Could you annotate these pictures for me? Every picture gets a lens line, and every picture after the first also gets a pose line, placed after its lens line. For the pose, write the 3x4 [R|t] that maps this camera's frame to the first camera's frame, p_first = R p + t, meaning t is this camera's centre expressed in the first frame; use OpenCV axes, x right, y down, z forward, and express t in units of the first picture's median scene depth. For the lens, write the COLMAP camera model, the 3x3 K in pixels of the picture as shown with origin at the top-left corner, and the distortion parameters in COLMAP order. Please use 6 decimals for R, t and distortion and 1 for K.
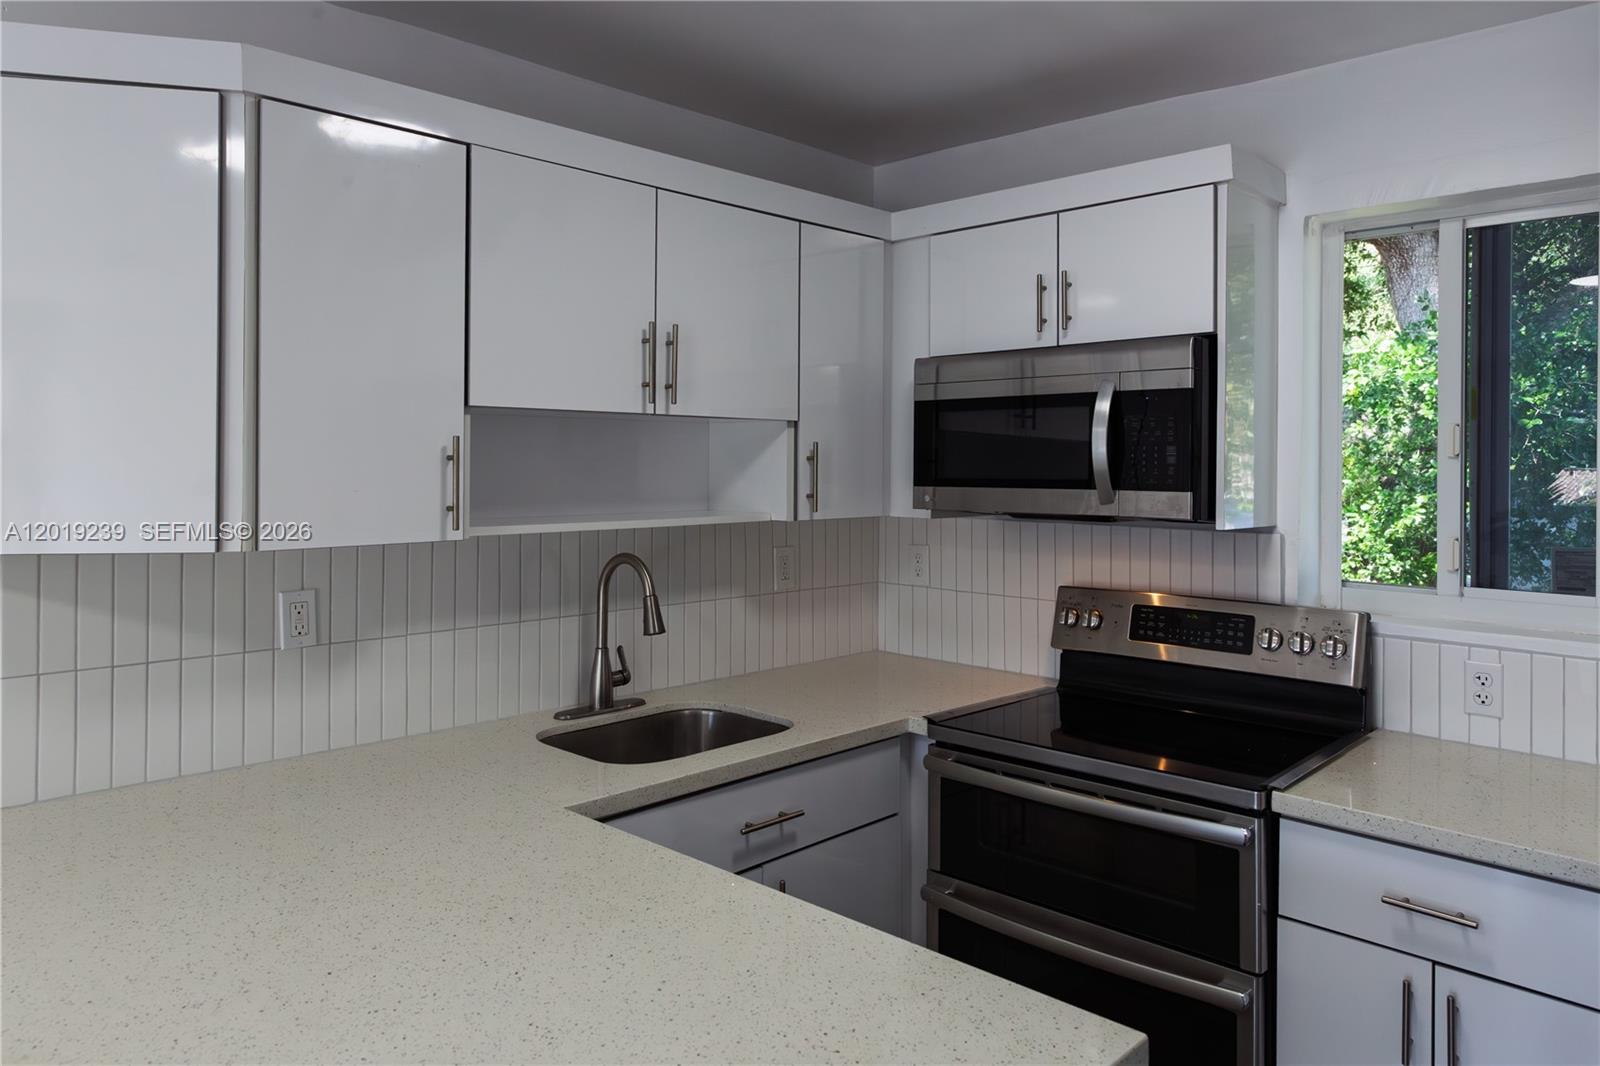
lens RADIAL K [[1098.2, 0, 793.3], [0, 1098.2, 458.1], [0, 0, 1]] dist [0.003768, -0.002814]
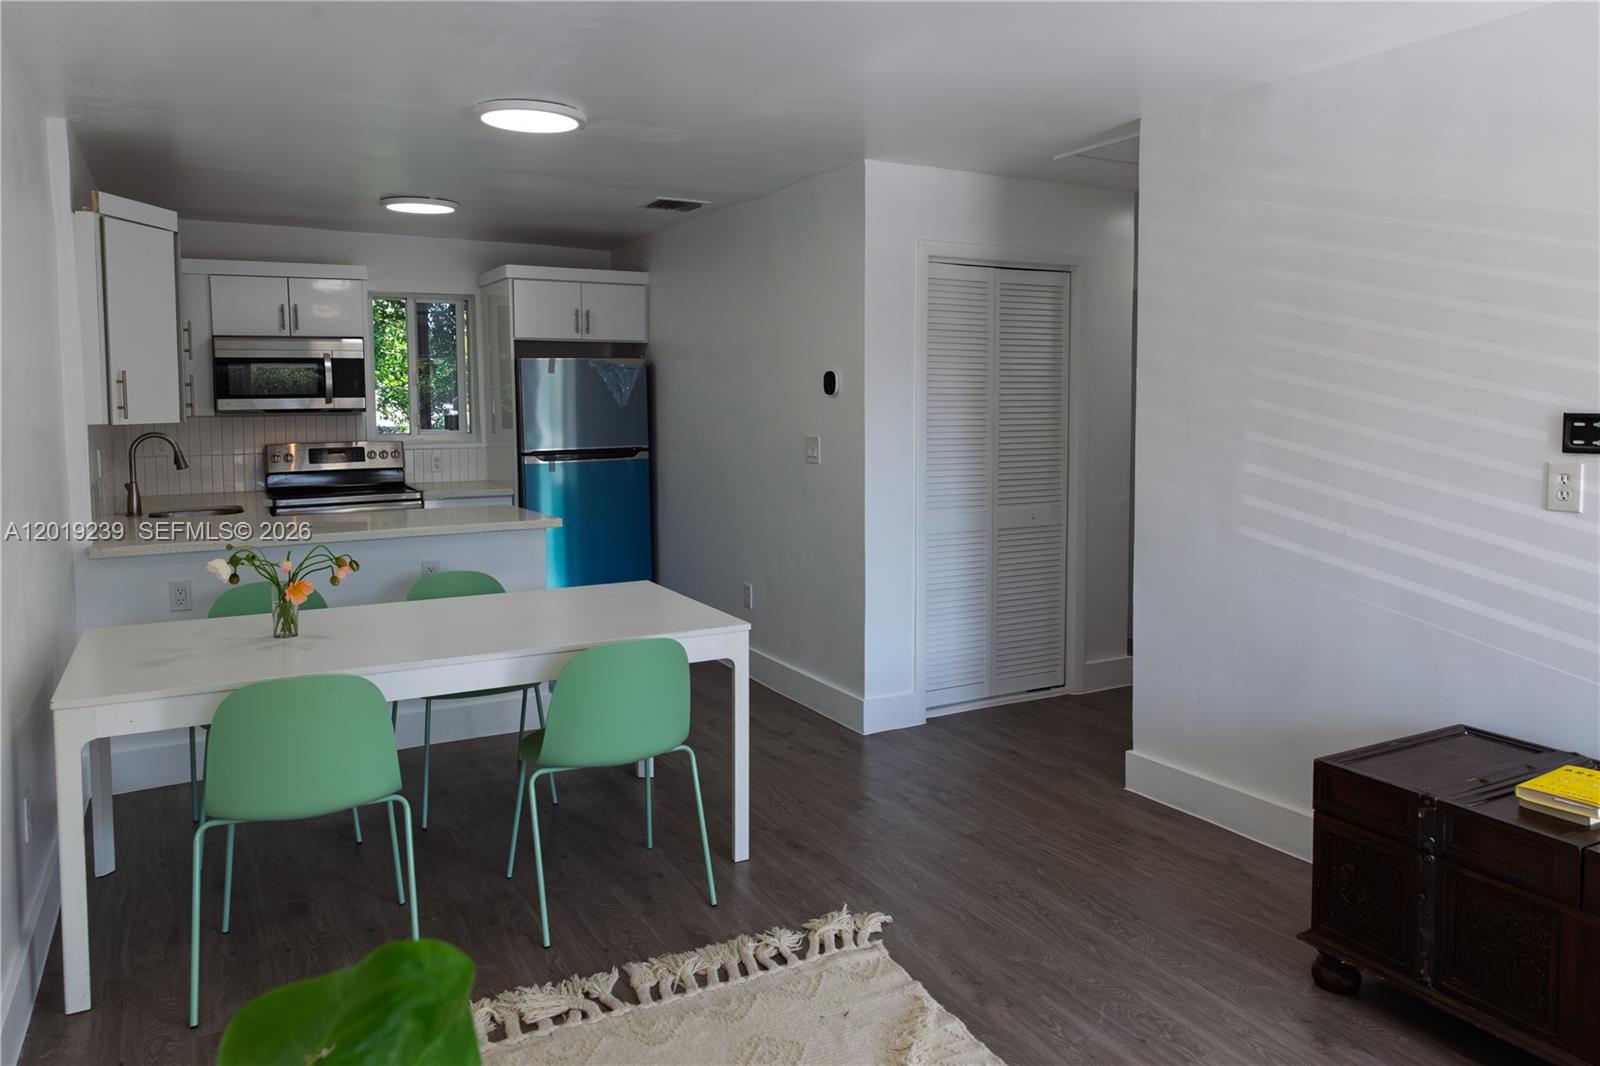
lens RADIAL K [[1098.2, 0, 793.3], [0, 1098.2, 458.1], [0, 0, 1]] dist [0.003768, -0.002814]
pose [[0.295927, -0.061905, 0.953202, -1.743397], [0.003346, 0.997959, 0.063773, 0.009344], [-0.955205, -0.015683, 0.295530, -0.725479]]
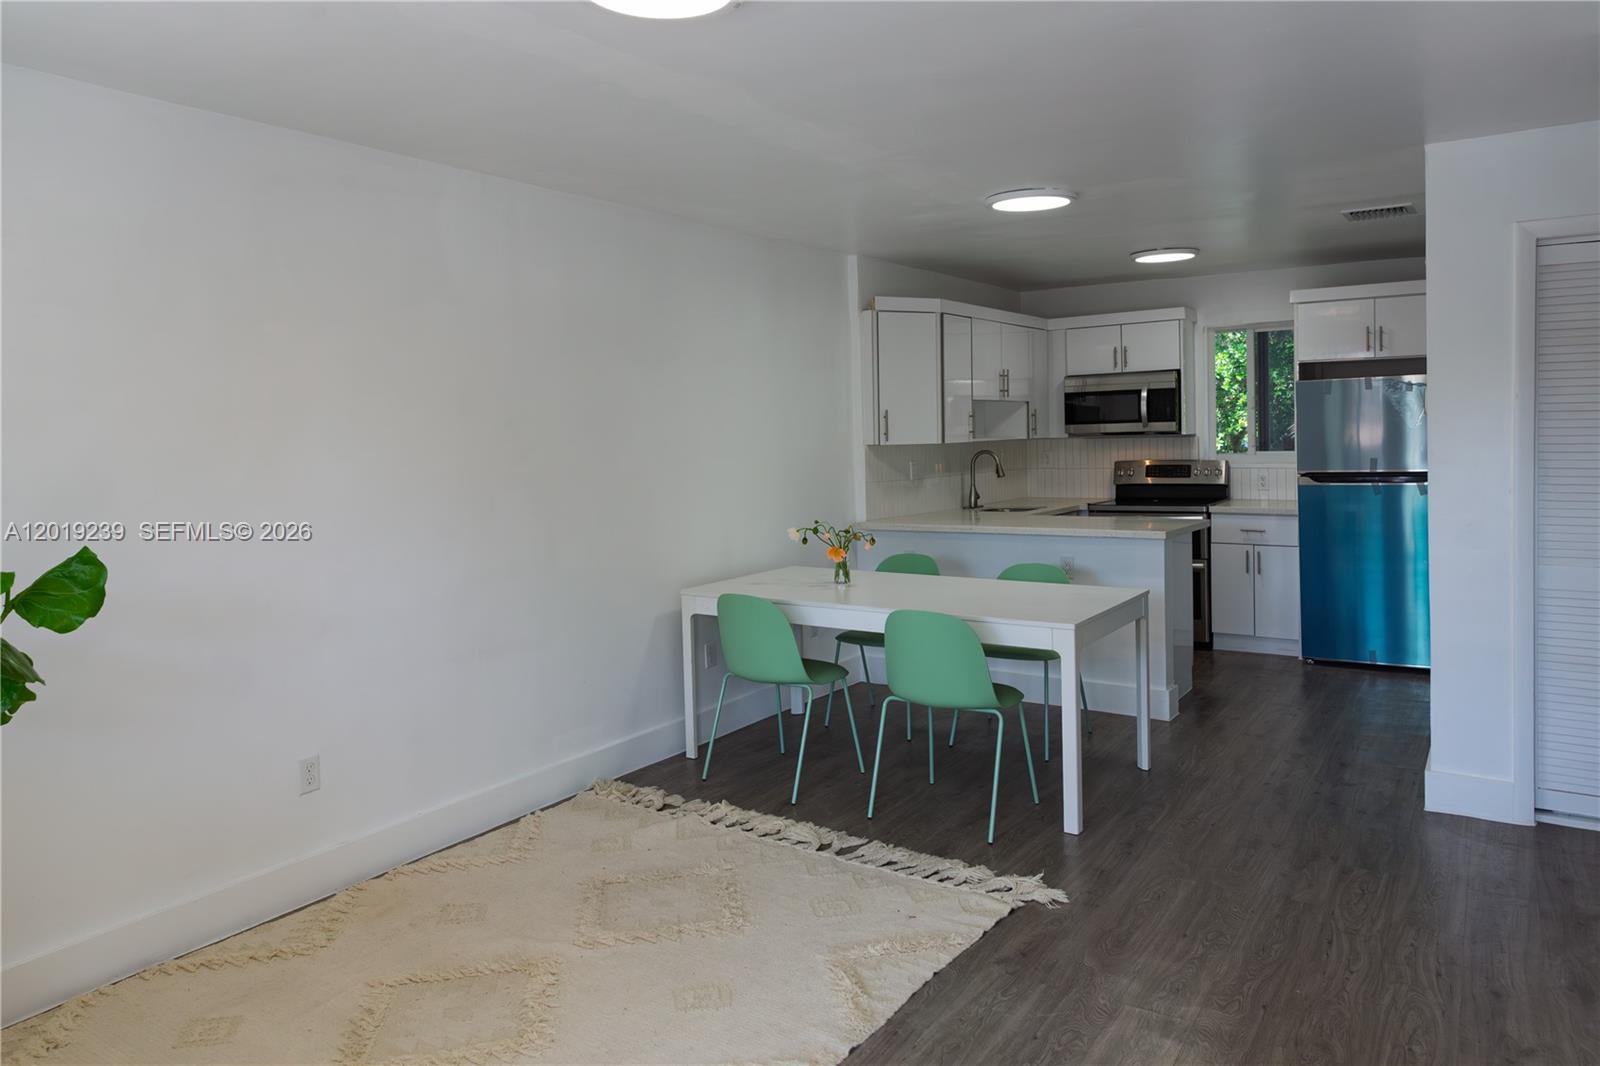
lens RADIAL K [[1098.2, 0, 793.3], [0, 1098.2, 458.1], [0, 0, 1]] dist [0.003768, -0.002814]
pose [[0.984660, -0.032847, 0.171362, -1.129455], [0.028262, 0.999176, 0.029132, 0.011178], [-0.172178, -0.023842, 0.984777, -1.707629]]
